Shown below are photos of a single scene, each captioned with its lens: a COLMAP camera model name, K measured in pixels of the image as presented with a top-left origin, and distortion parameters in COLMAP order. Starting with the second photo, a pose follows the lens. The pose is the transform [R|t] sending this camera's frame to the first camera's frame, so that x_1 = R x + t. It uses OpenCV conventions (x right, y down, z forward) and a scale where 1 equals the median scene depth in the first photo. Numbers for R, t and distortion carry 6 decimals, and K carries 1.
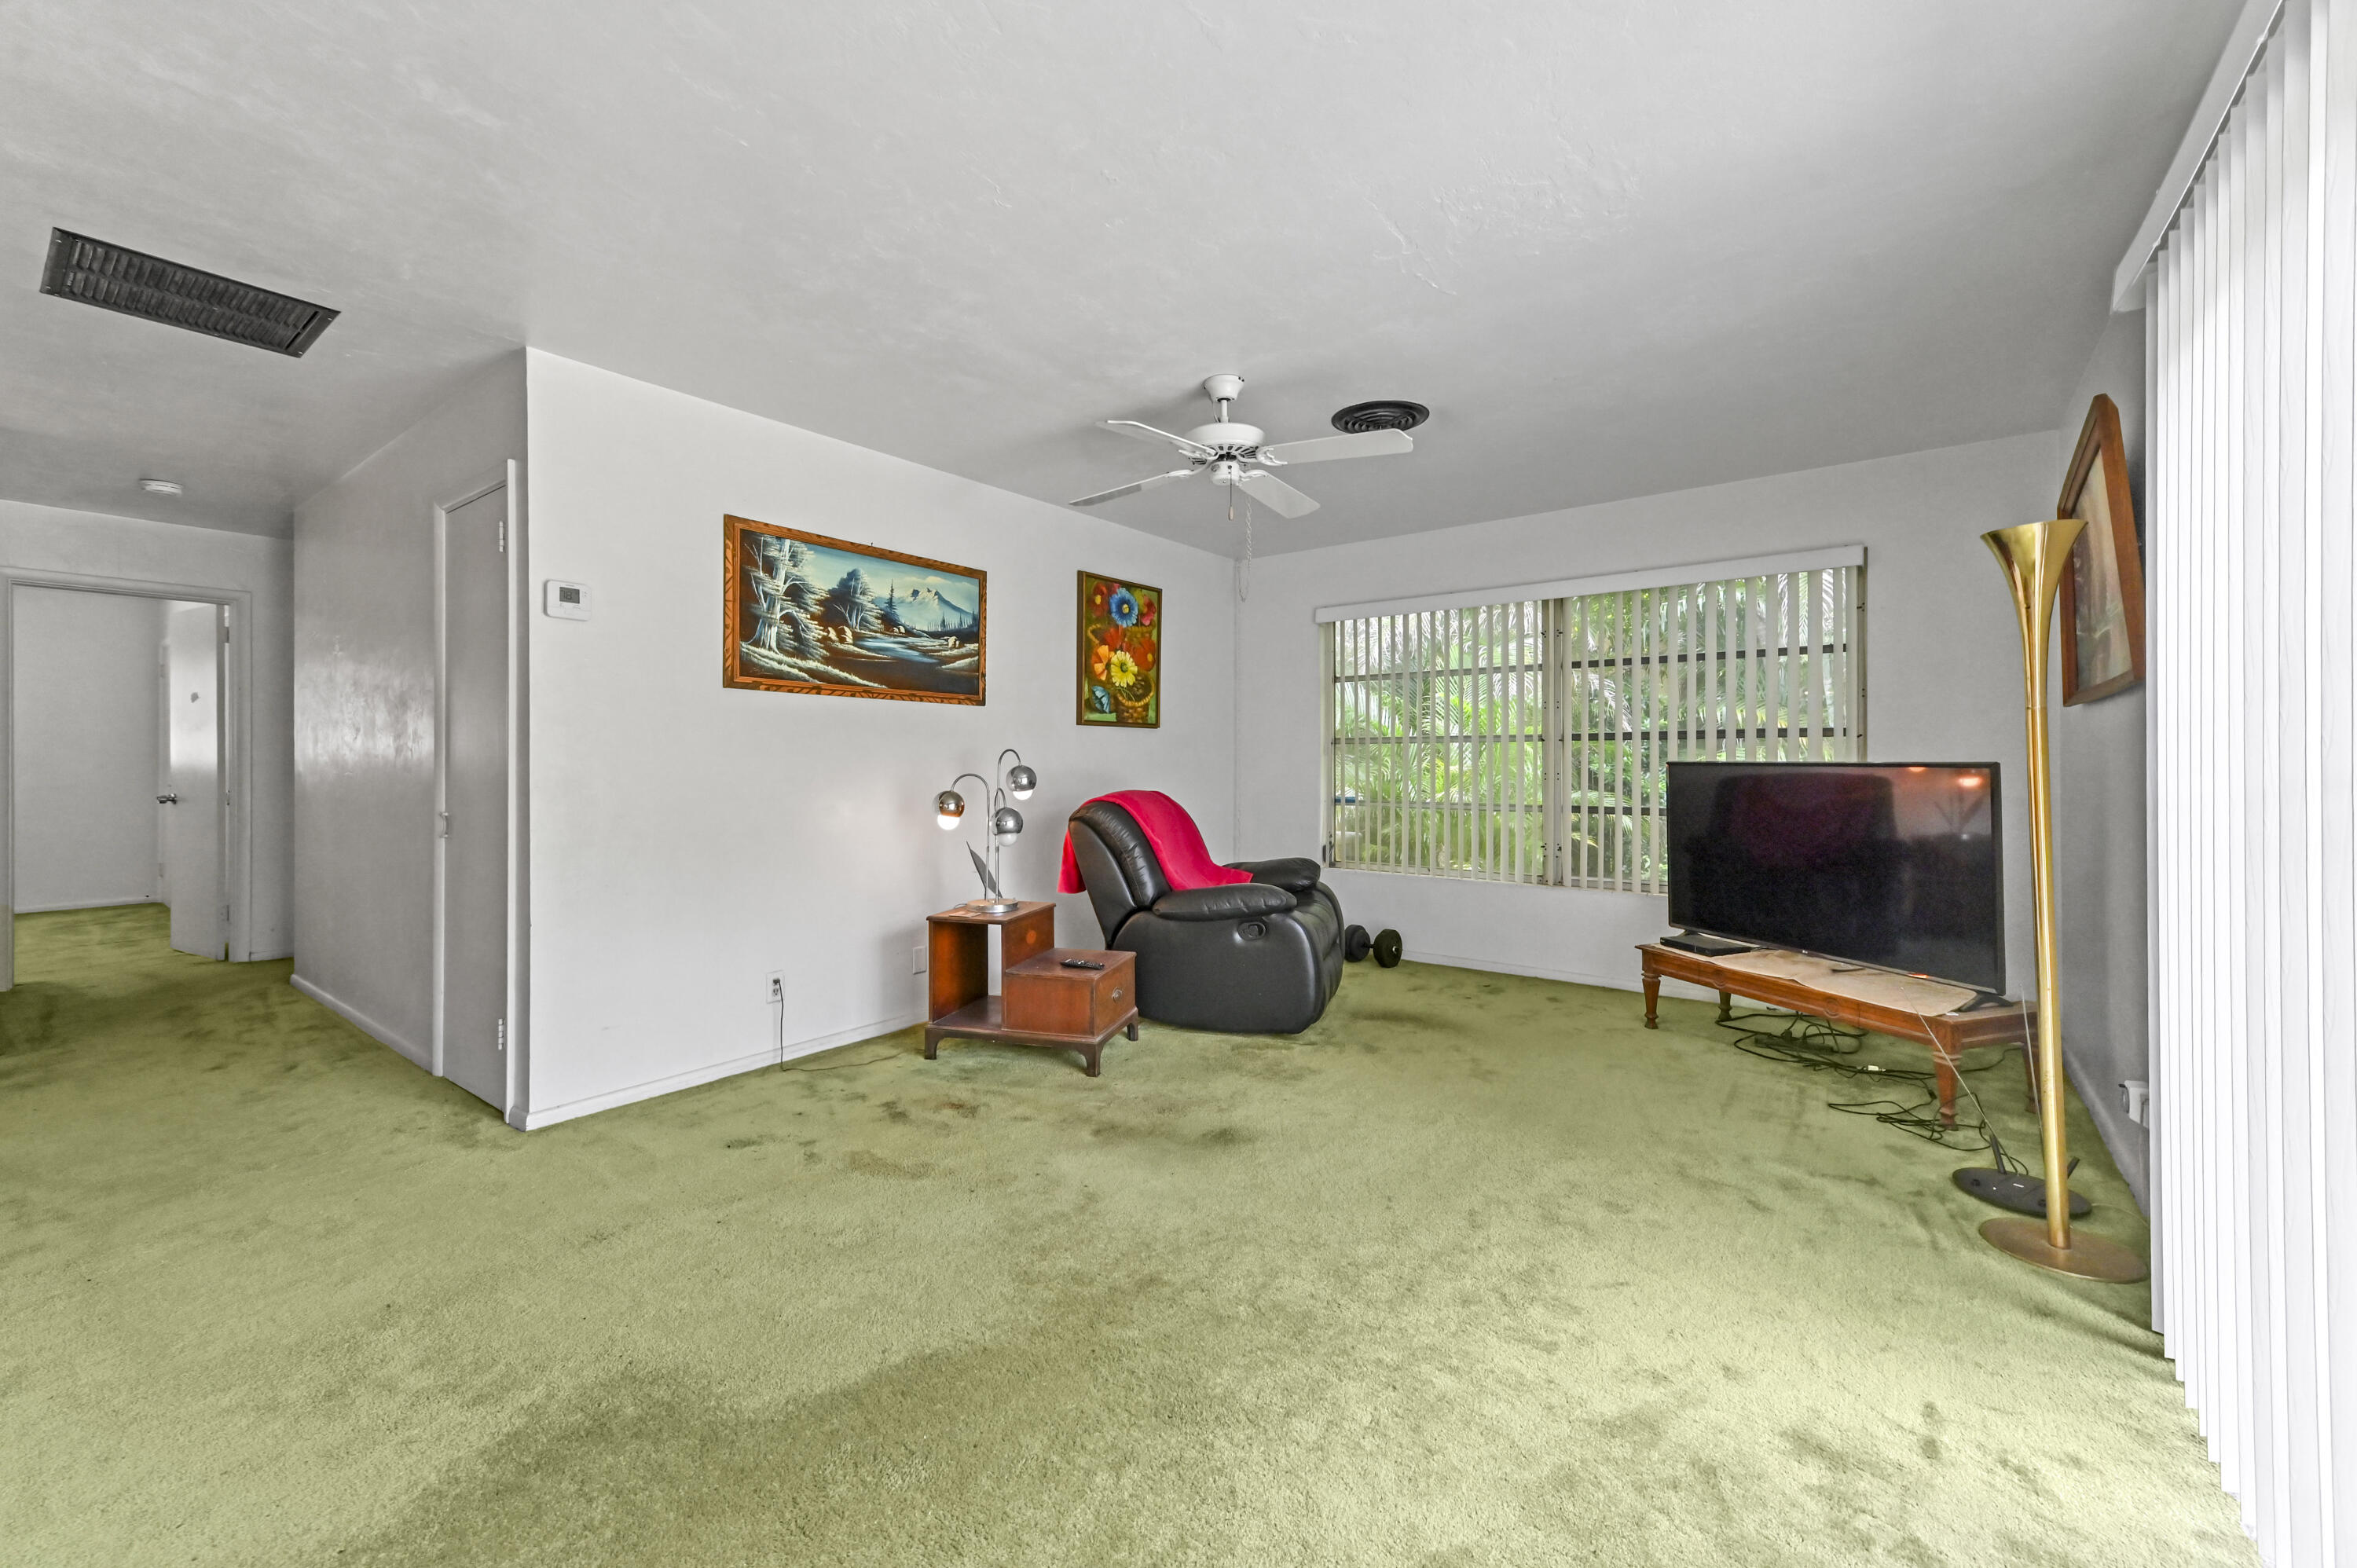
lens RADIAL K [[931.4, 0, 1185.2], [0, 931.4, 751.8], [0, 0, 1]] dist [0.013379, 0.000522]
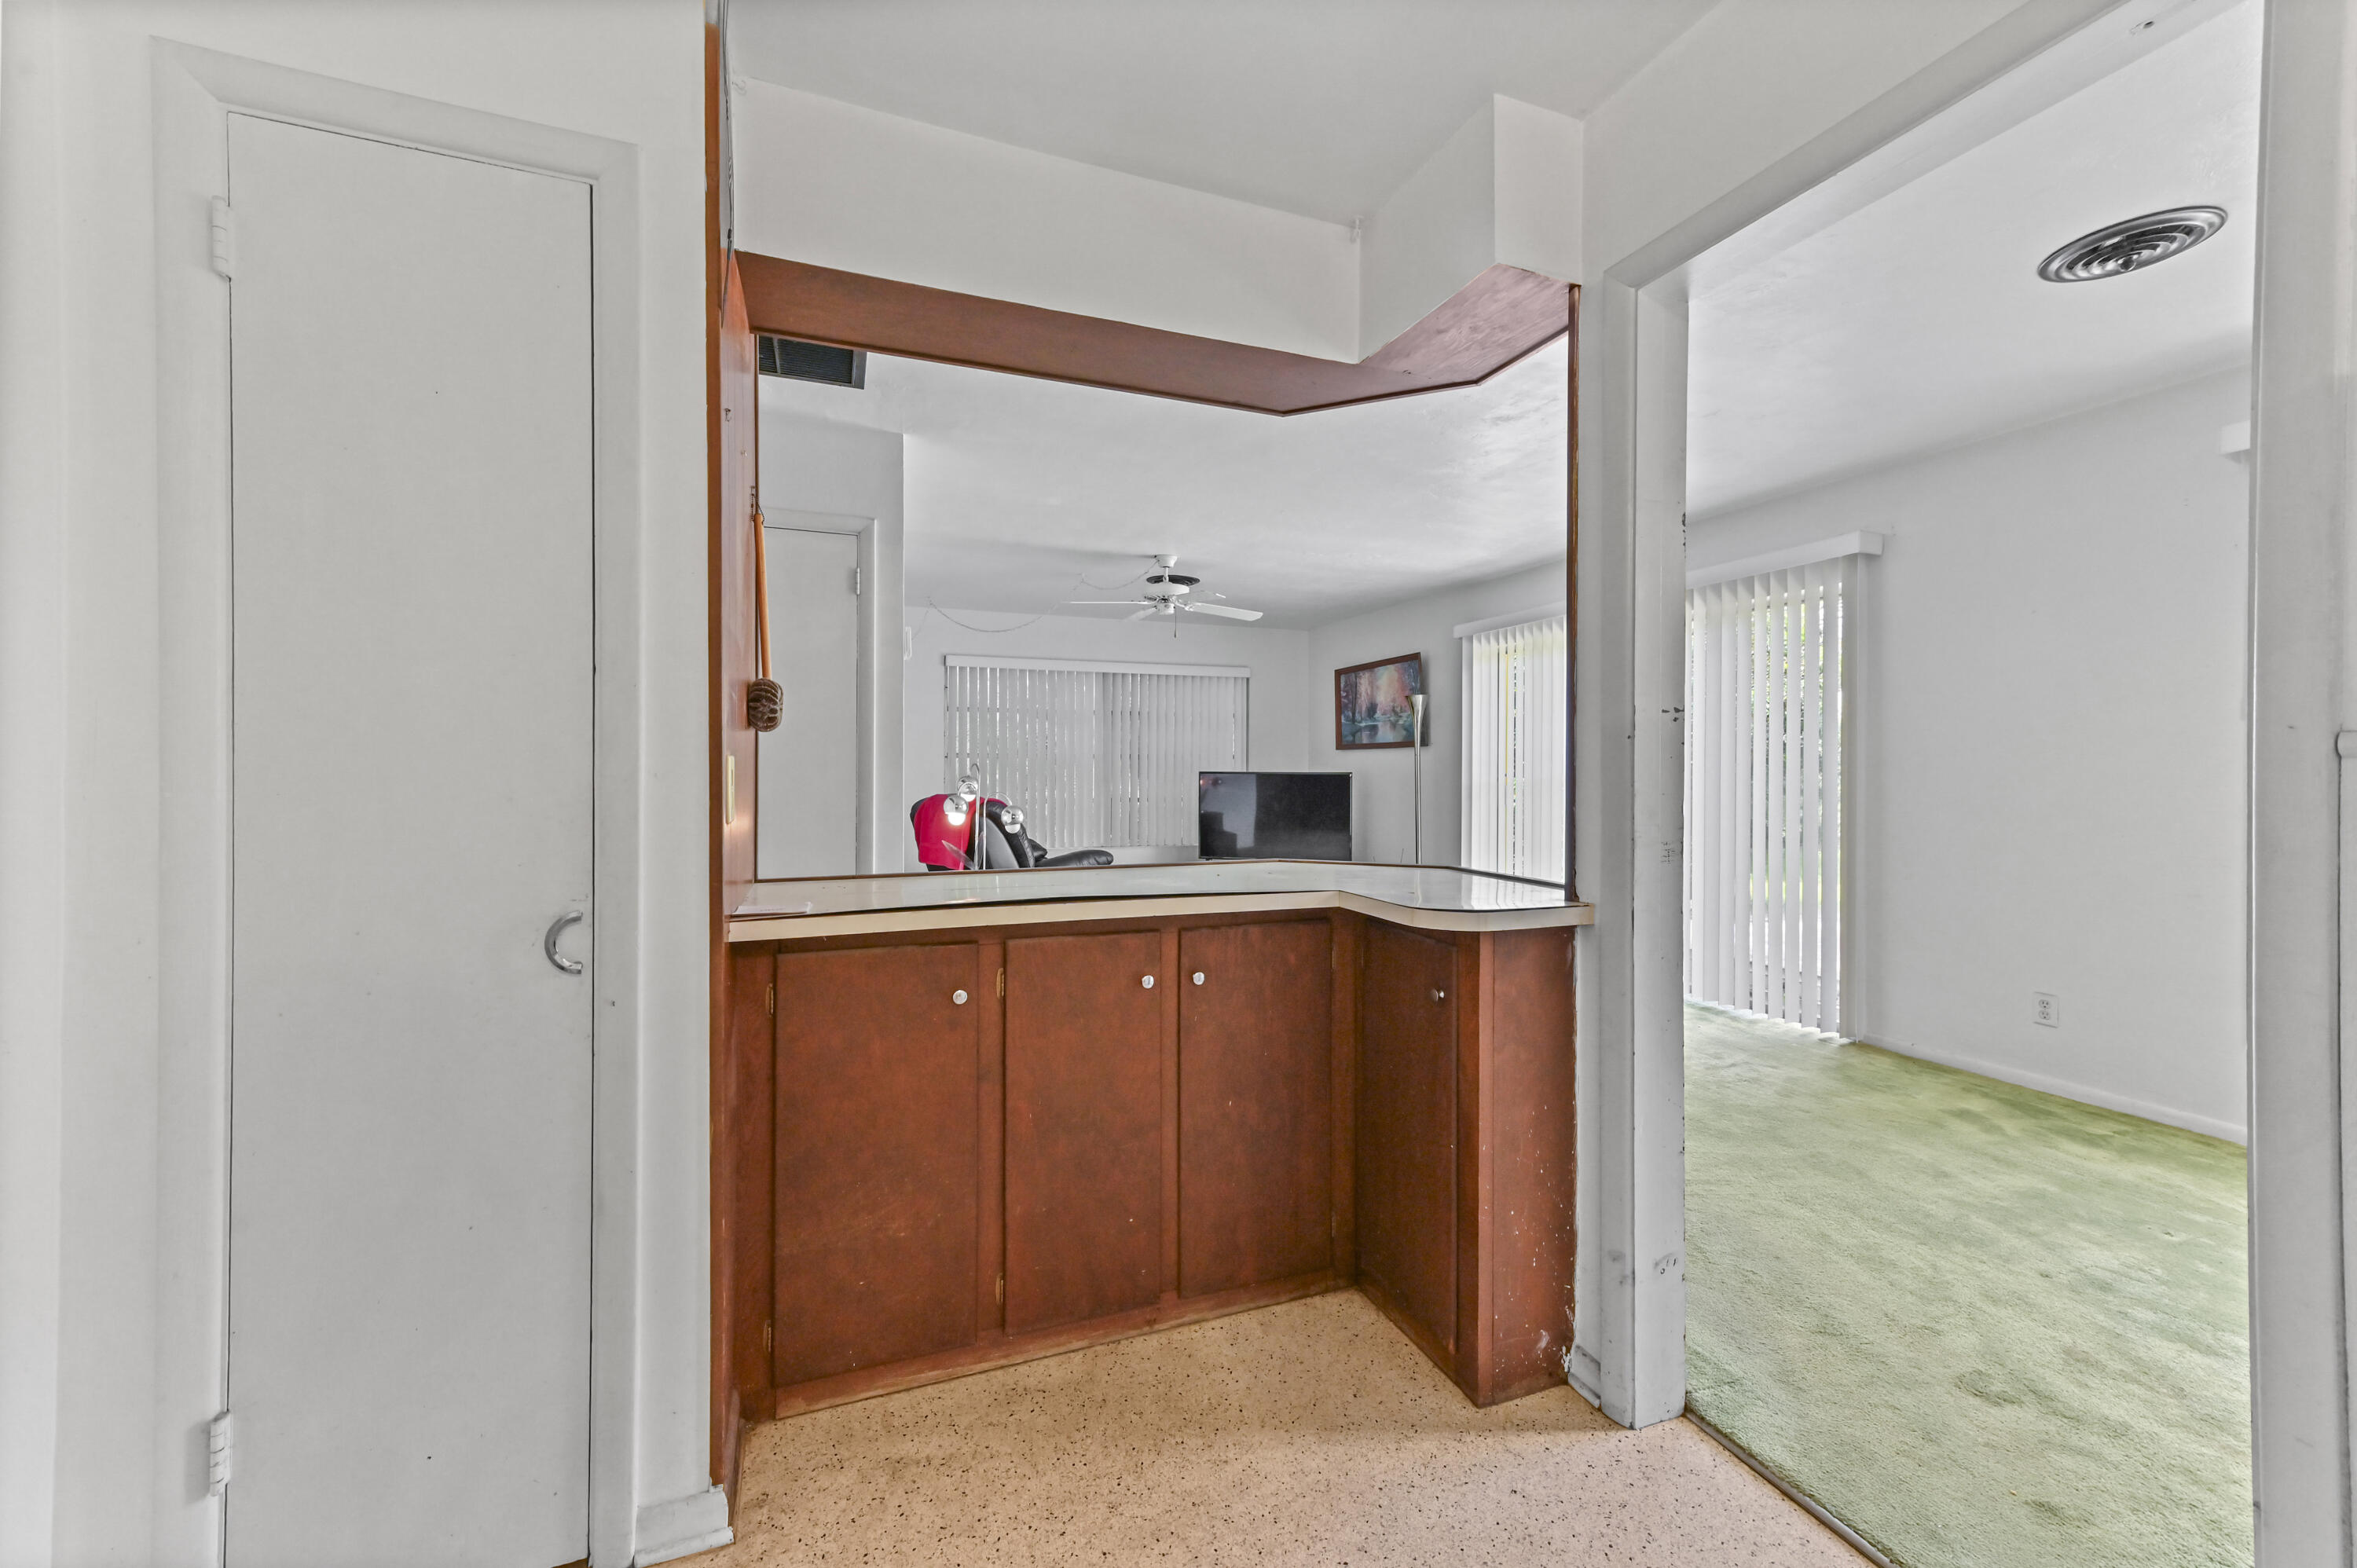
lens RADIAL K [[931.4, 0, 1181.6], [0, 931.4, 768.6], [0, 0, 1]] dist [0.013379, 0.000522]
pose [[0.524128, 0.000525, 0.851639, -1.110013], [-0.007954, 0.999959, 0.004278, -0.005085], [-0.851602, -0.009016, 0.524111, 0.040548]]
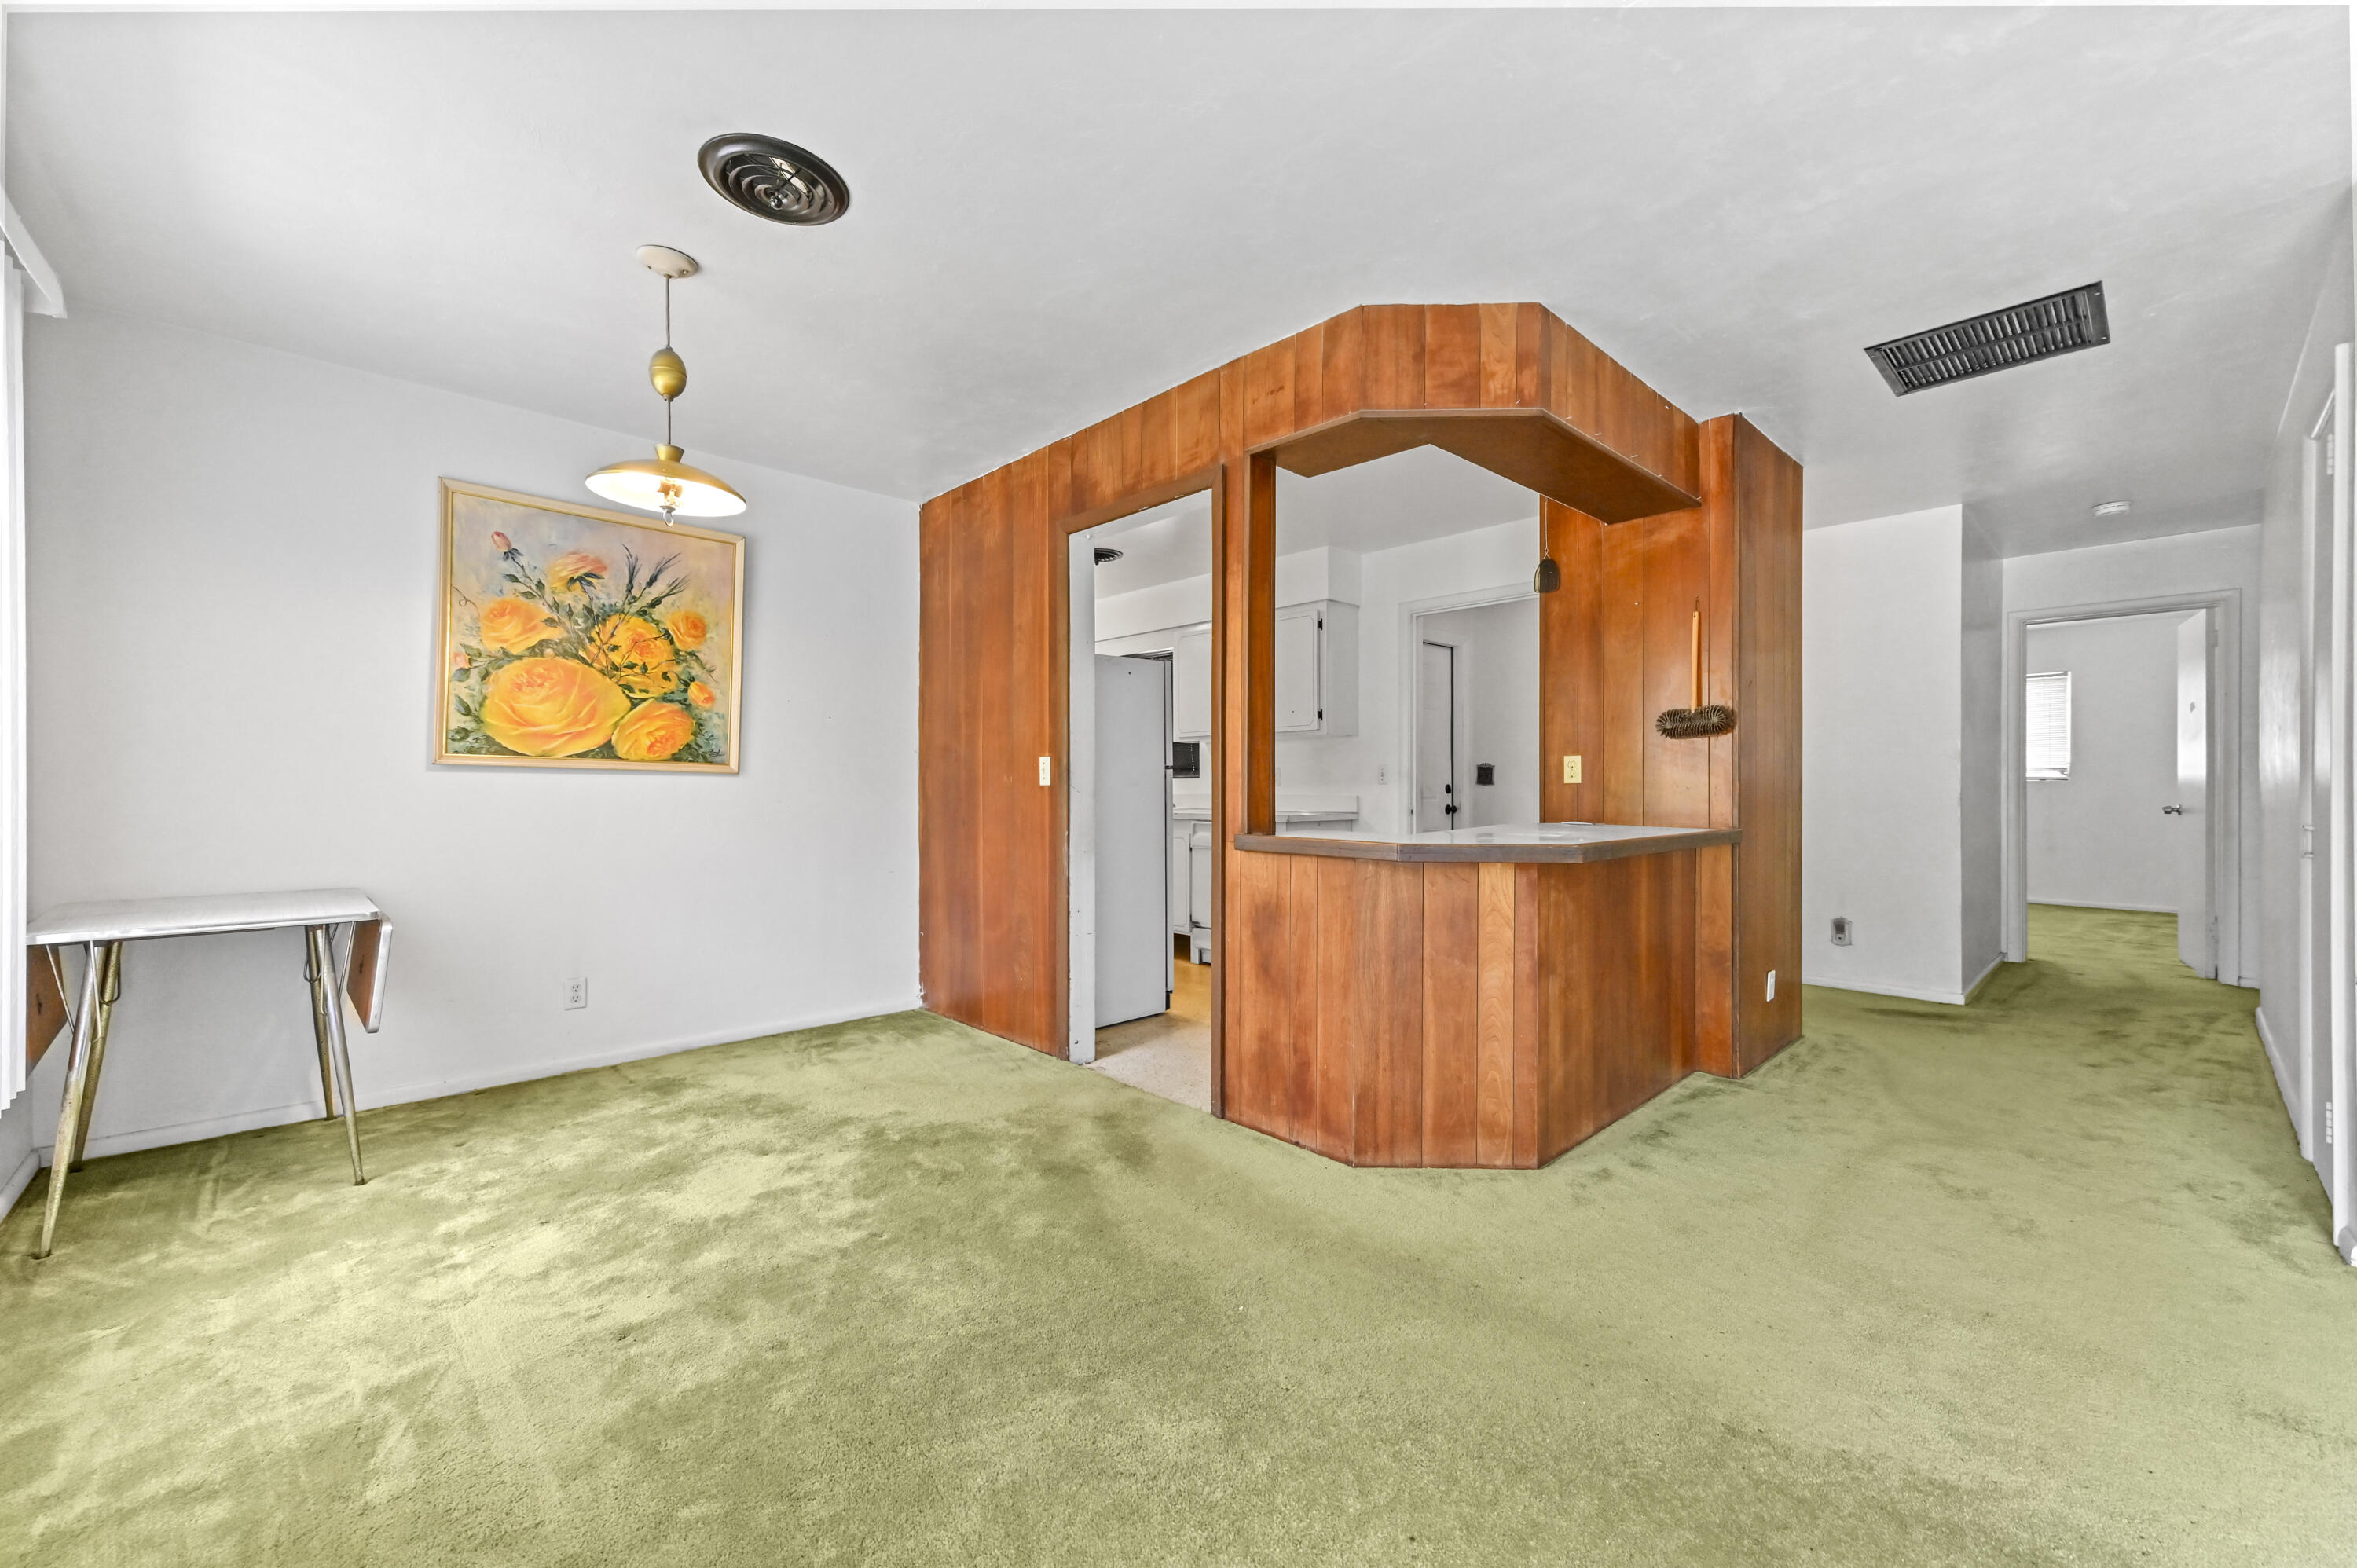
lens RADIAL K [[931.4, 0, 1193.0], [0, 931.4, 782.7], [0, 0, 1]] dist [0.013379, 0.000522]
pose [[-0.152273, -0.000031, -0.988338, 0.114035], [0.009371, 0.999955, -0.001475, 0.017004], [0.988294, -0.009486, -0.152266, 0.165483]]
